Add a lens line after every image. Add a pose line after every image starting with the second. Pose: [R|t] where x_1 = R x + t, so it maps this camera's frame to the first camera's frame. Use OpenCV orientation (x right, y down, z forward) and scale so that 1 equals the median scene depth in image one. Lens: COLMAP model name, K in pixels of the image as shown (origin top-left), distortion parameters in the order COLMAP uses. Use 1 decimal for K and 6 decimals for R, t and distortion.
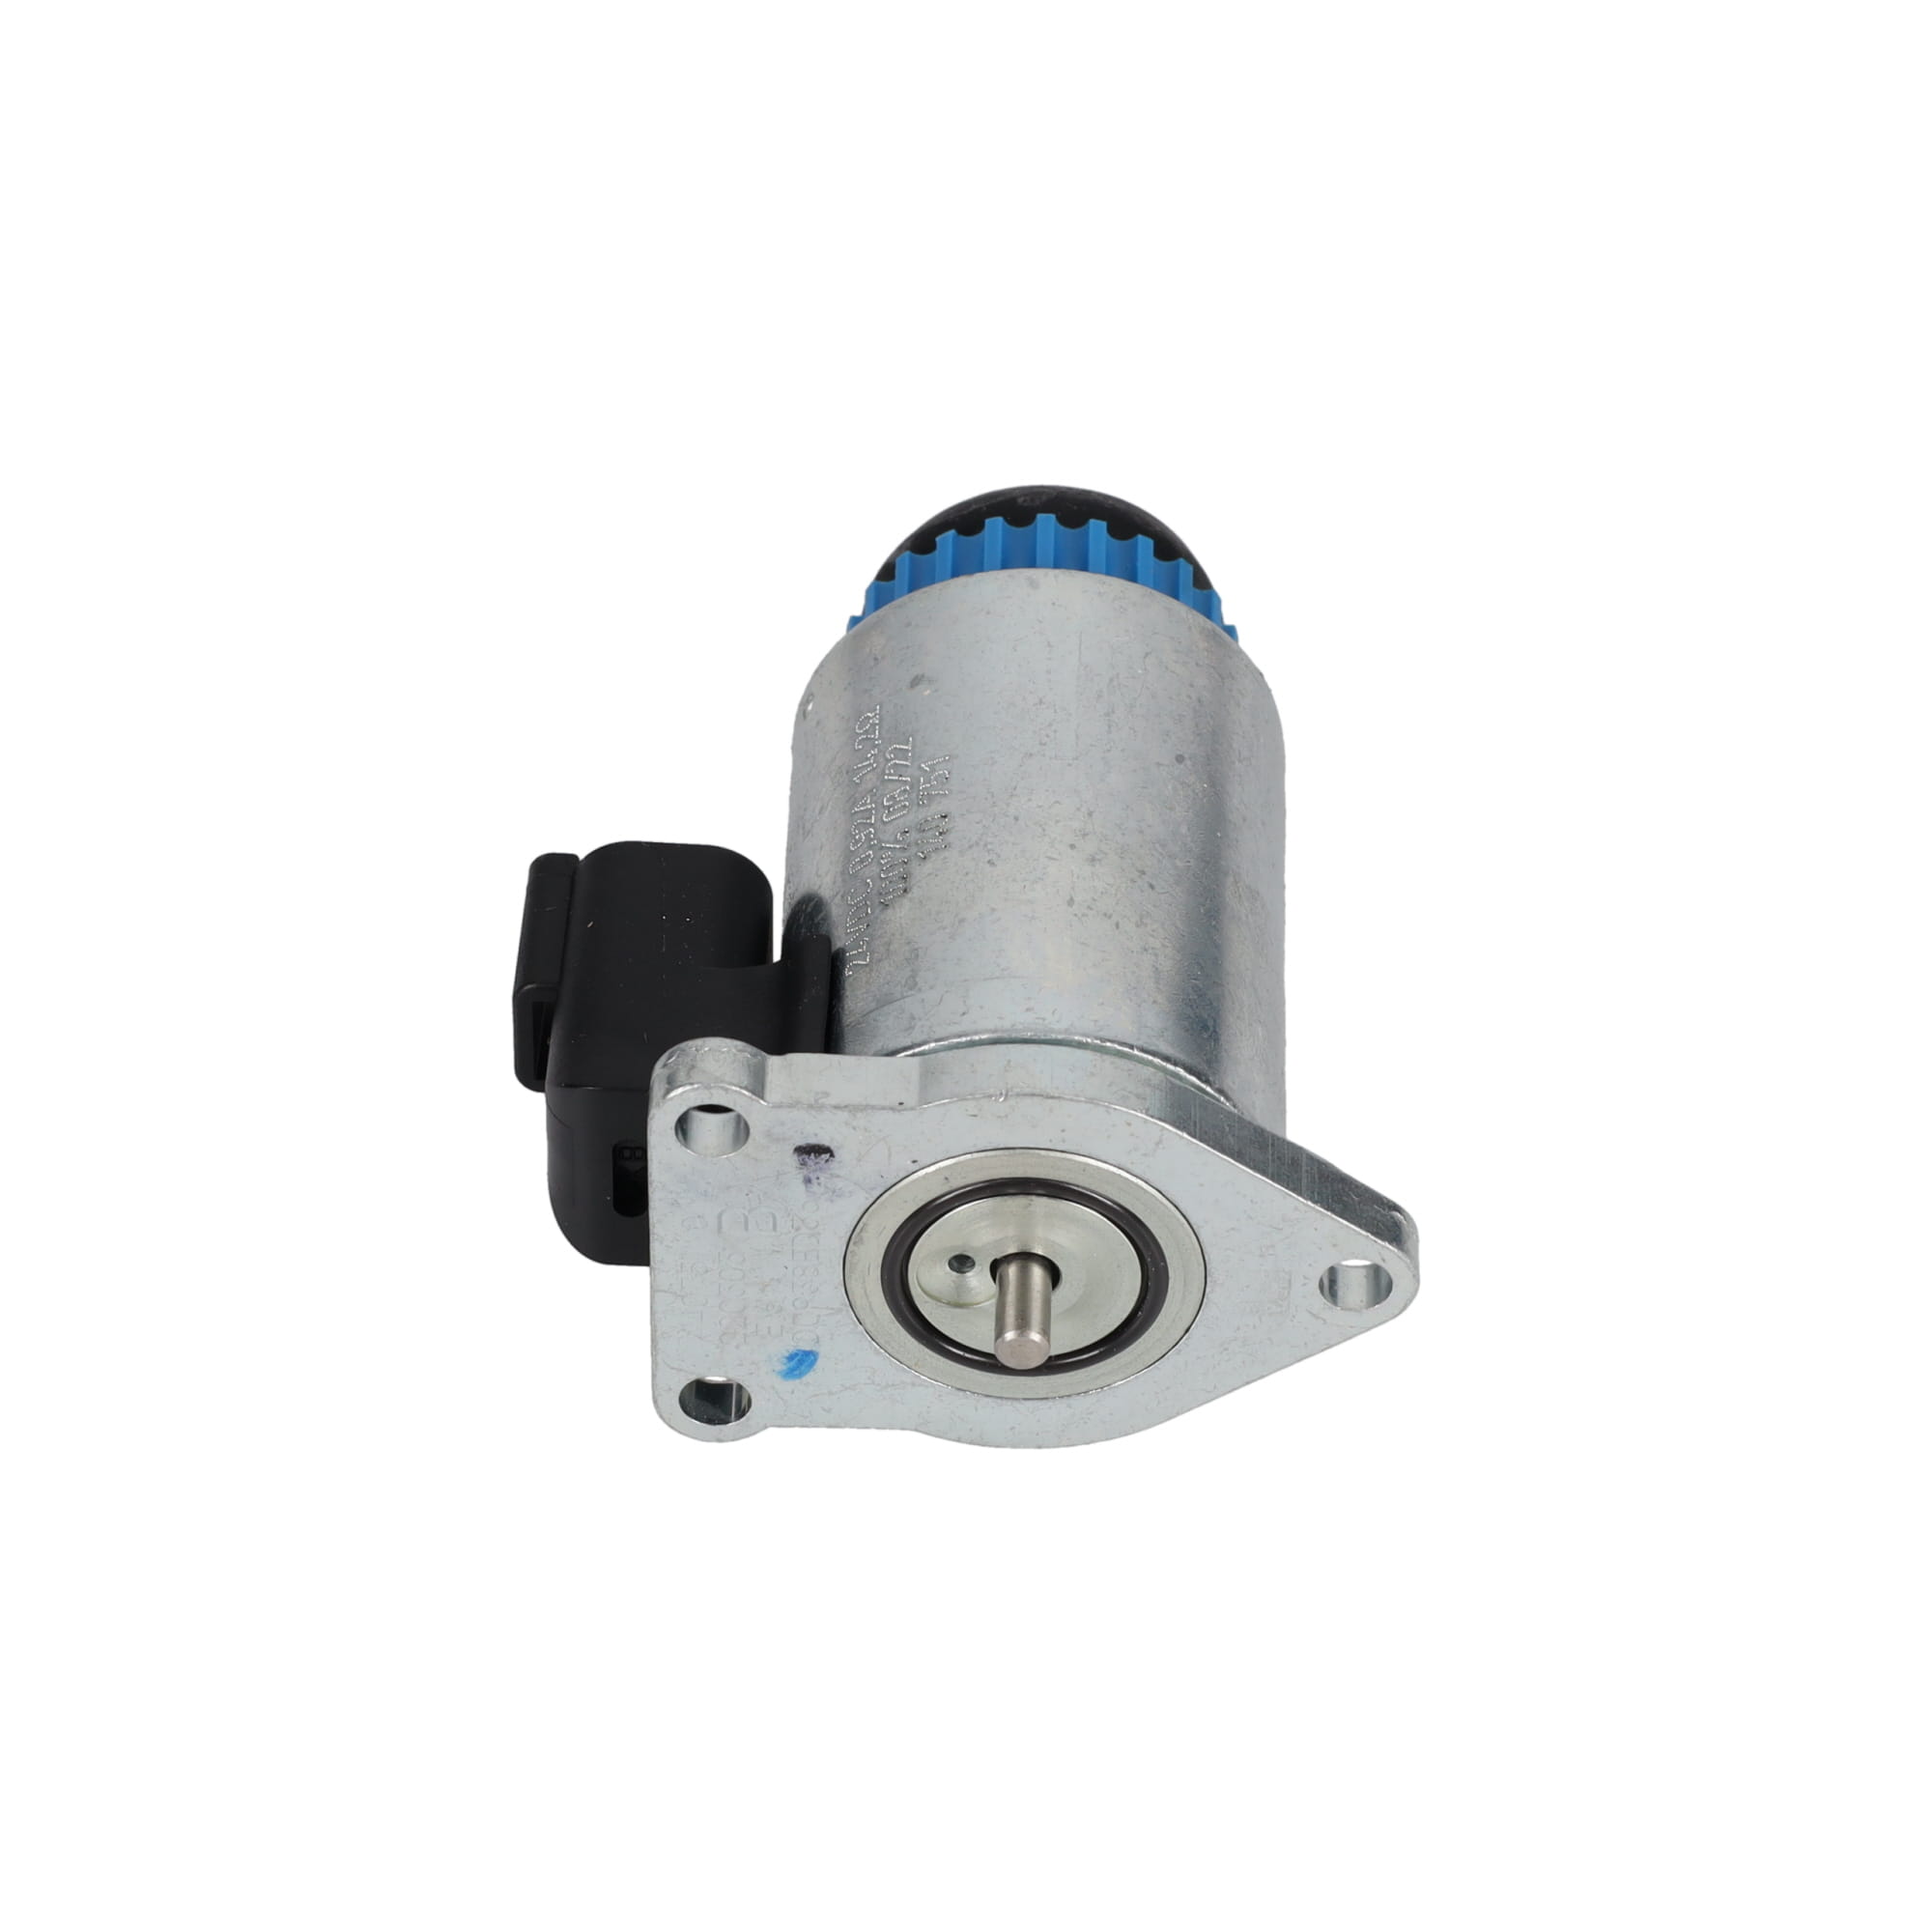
lens RADIAL K [[8868.7, 0, 966.2], [0, 8868.7, 965.0], [0, 0, 1]] dist [-0.669335, 0.000000]
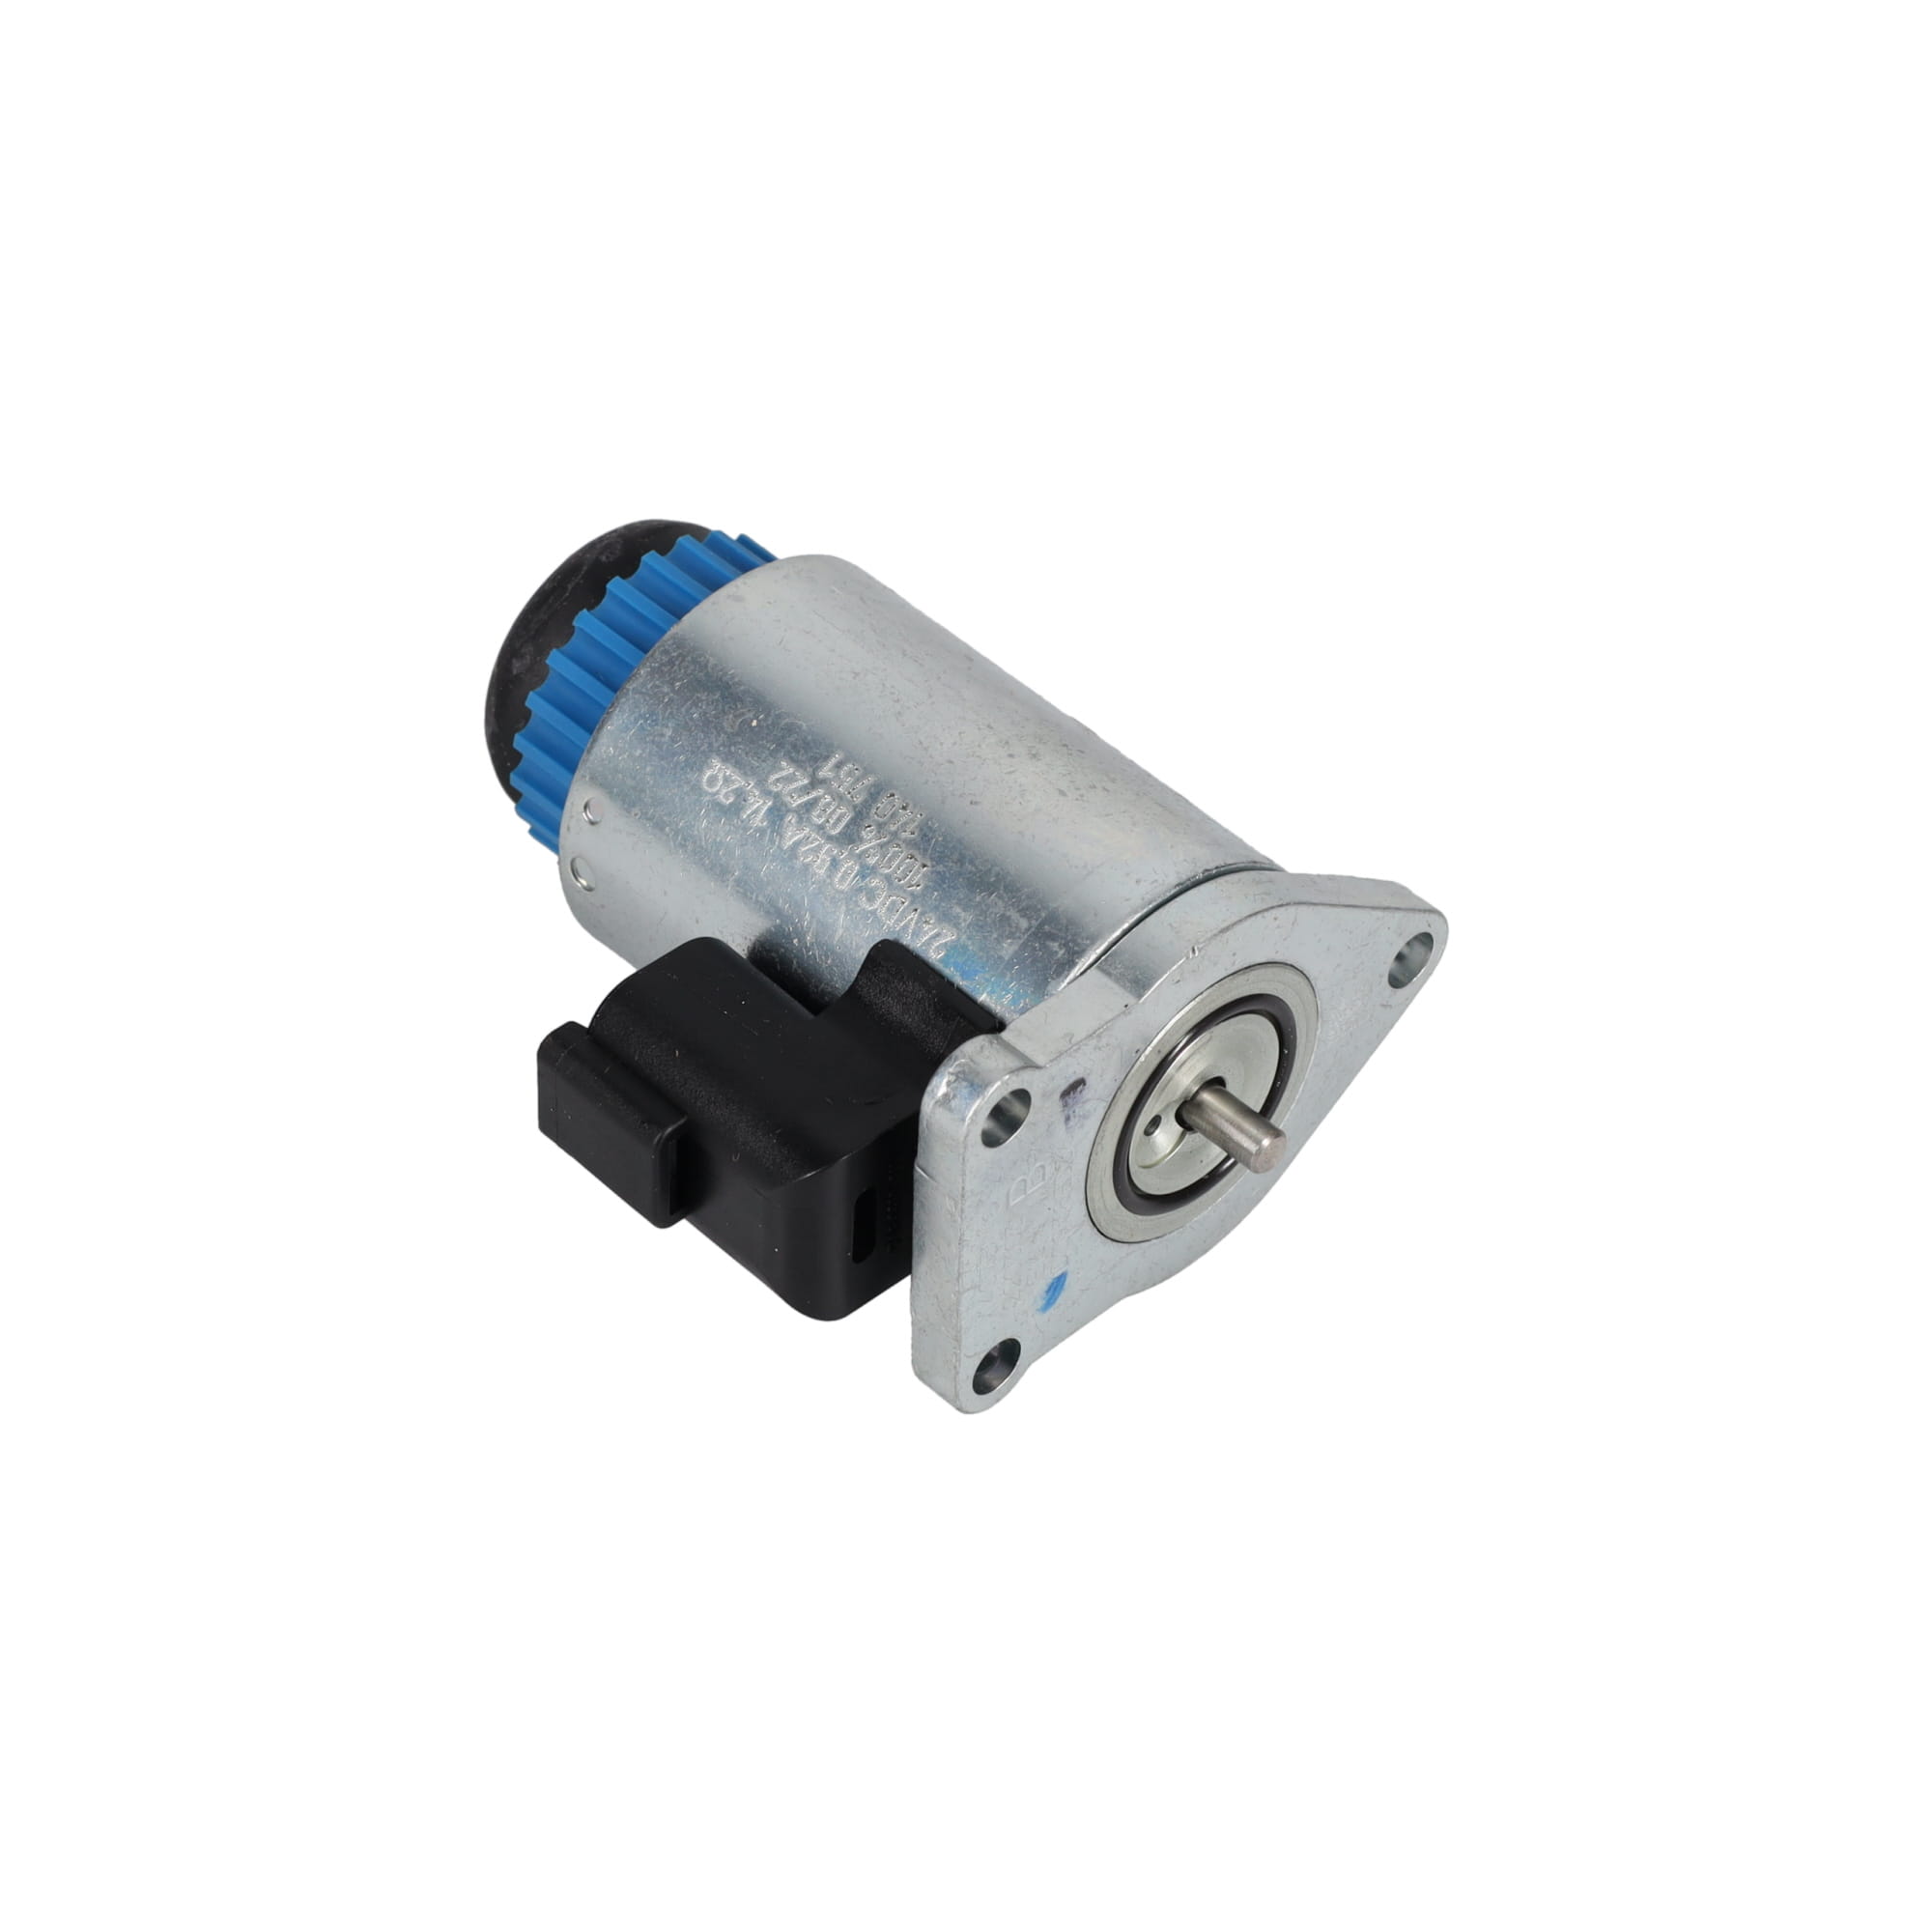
lens RADIAL K [[8868.7, 0, 966.6], [0, 8868.7, 965.8], [0, 0, 1]] dist [-0.669335, 0.000000]
pose [[0.702473, -0.504204, 0.502305, -0.556141], [0.493321, 0.853669, 0.166987, -0.177160], [-0.512998, 0.130493, 0.848413, 0.077601]]
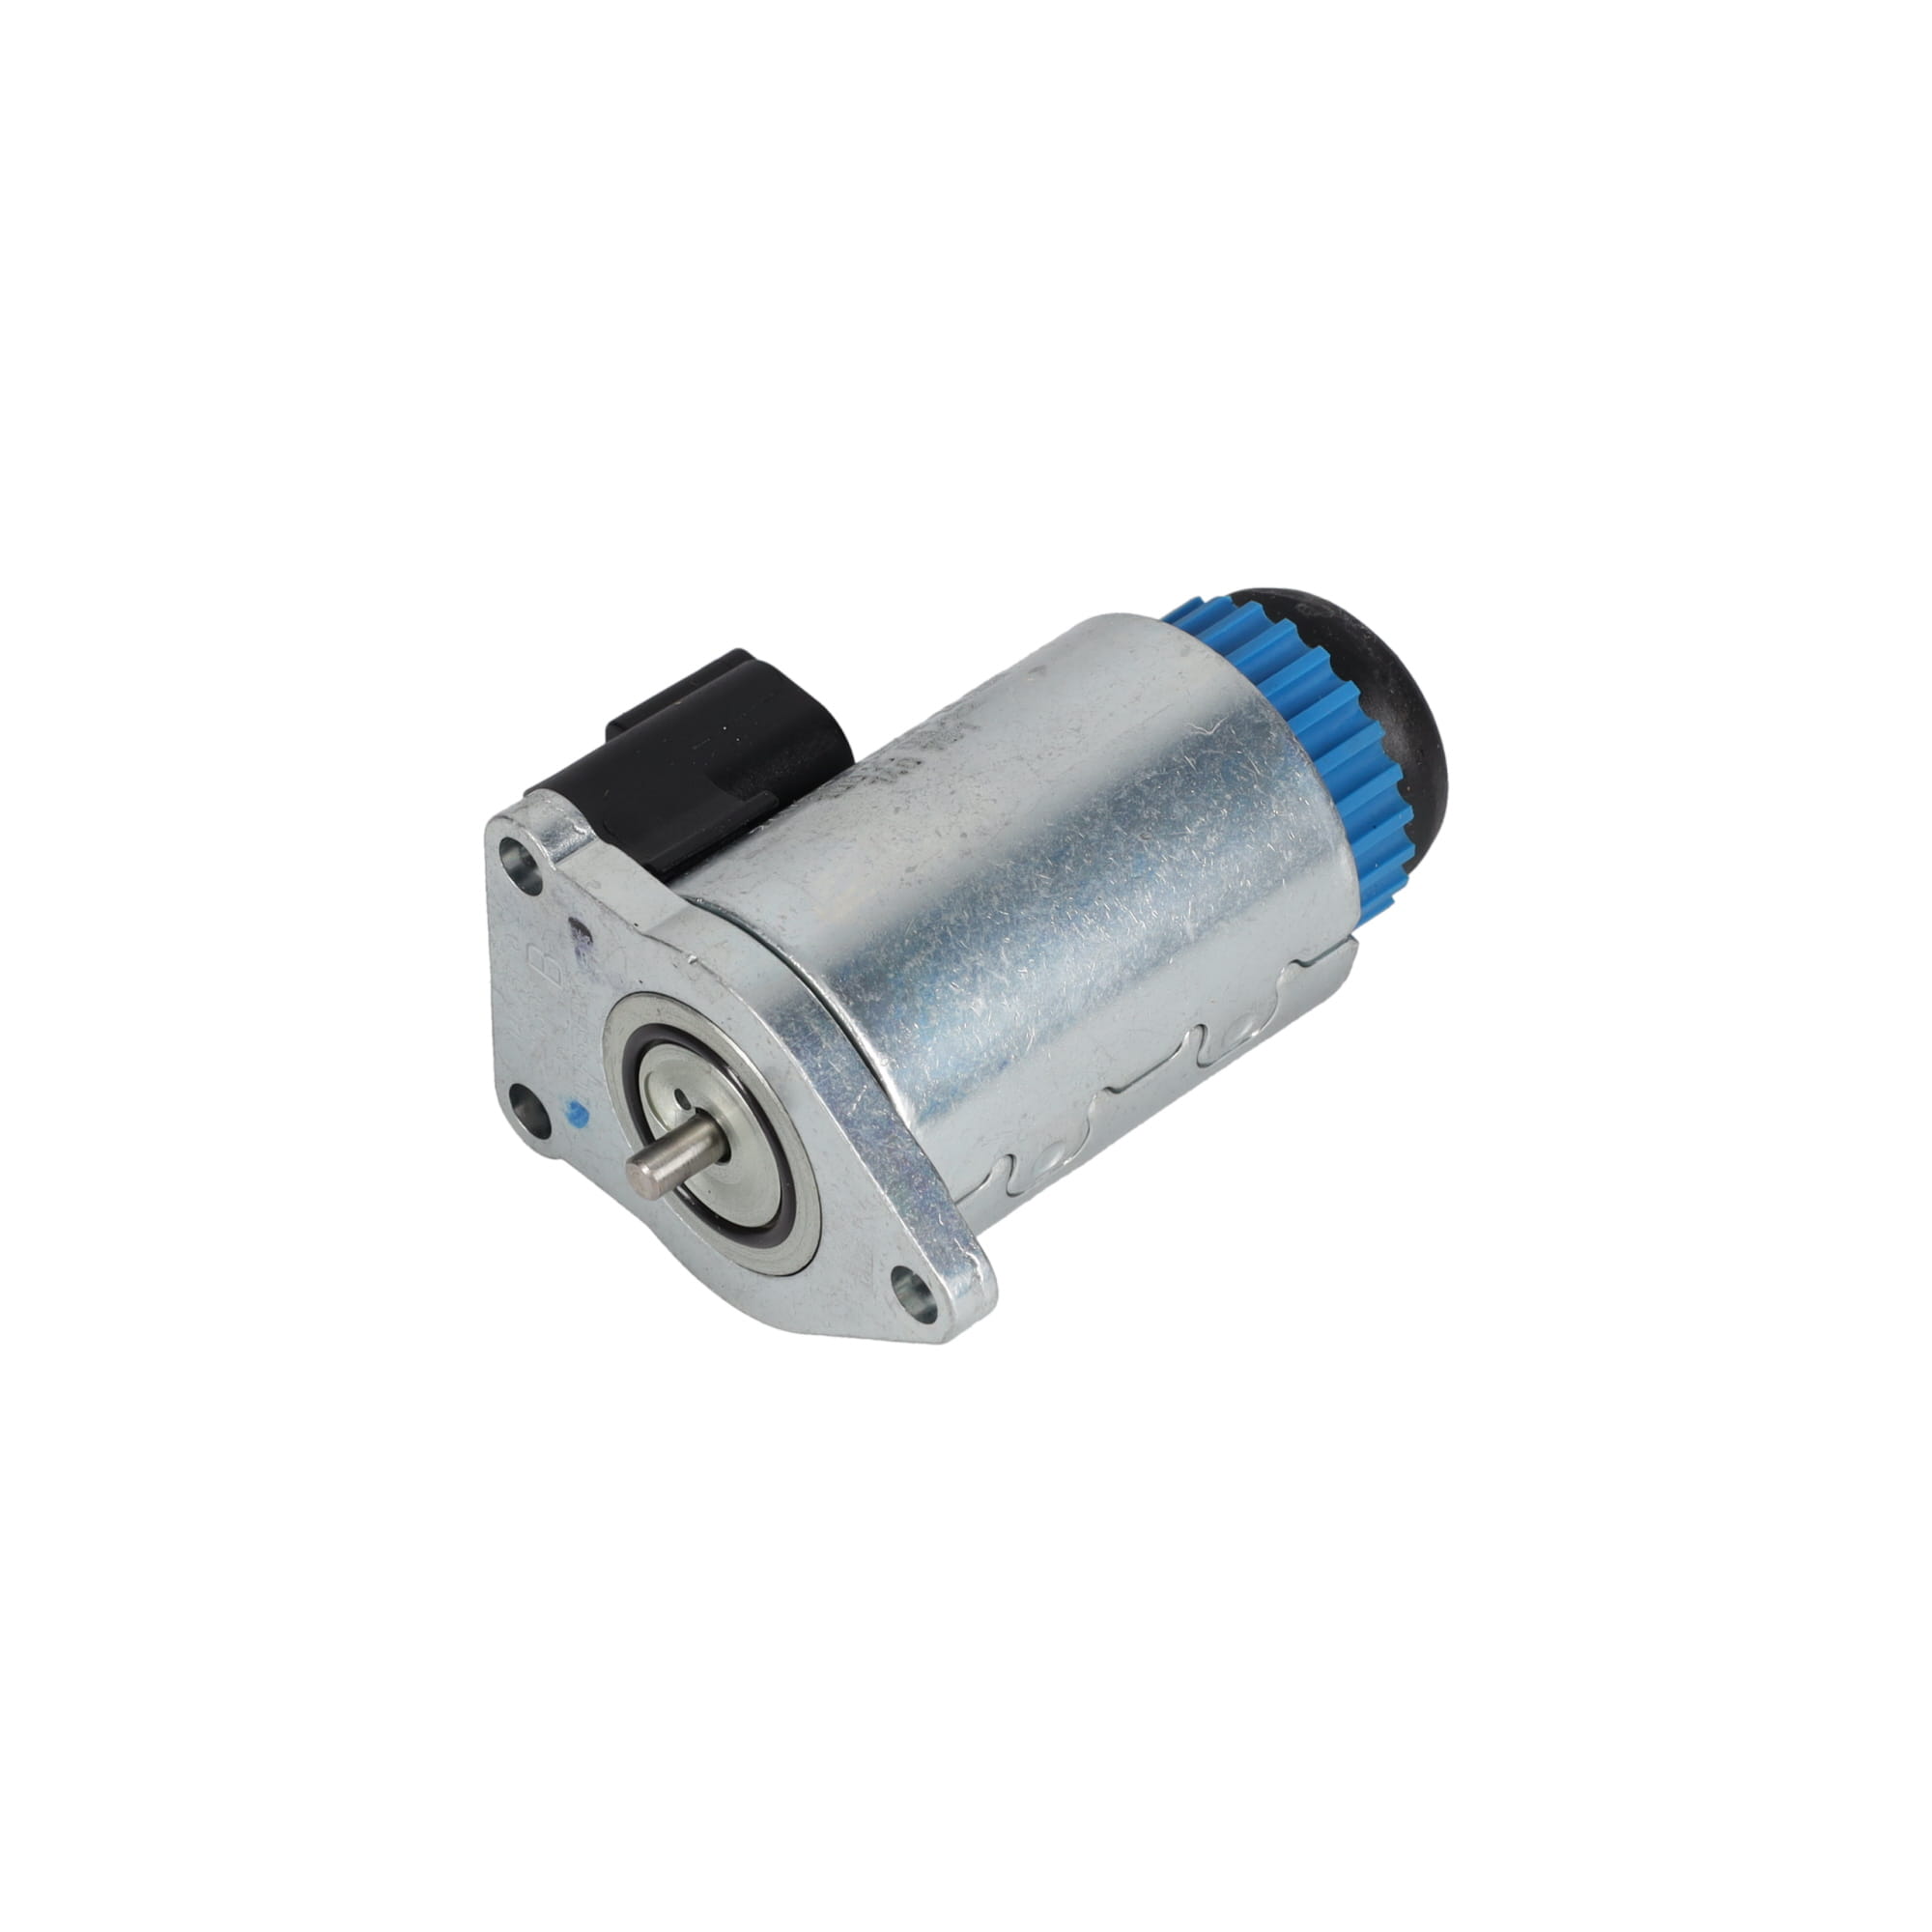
lens RADIAL K [[8868.7, 0, 966.7], [0, 8868.7, 966.7], [0, 0, 1]] dist [-0.669335, 0.000000]
pose [[0.710570, 0.495203, -0.499864, 0.572856], [-0.499413, 0.855386, 0.137481, -0.151526], [0.495658, 0.151949, 0.855123, 0.059798]]
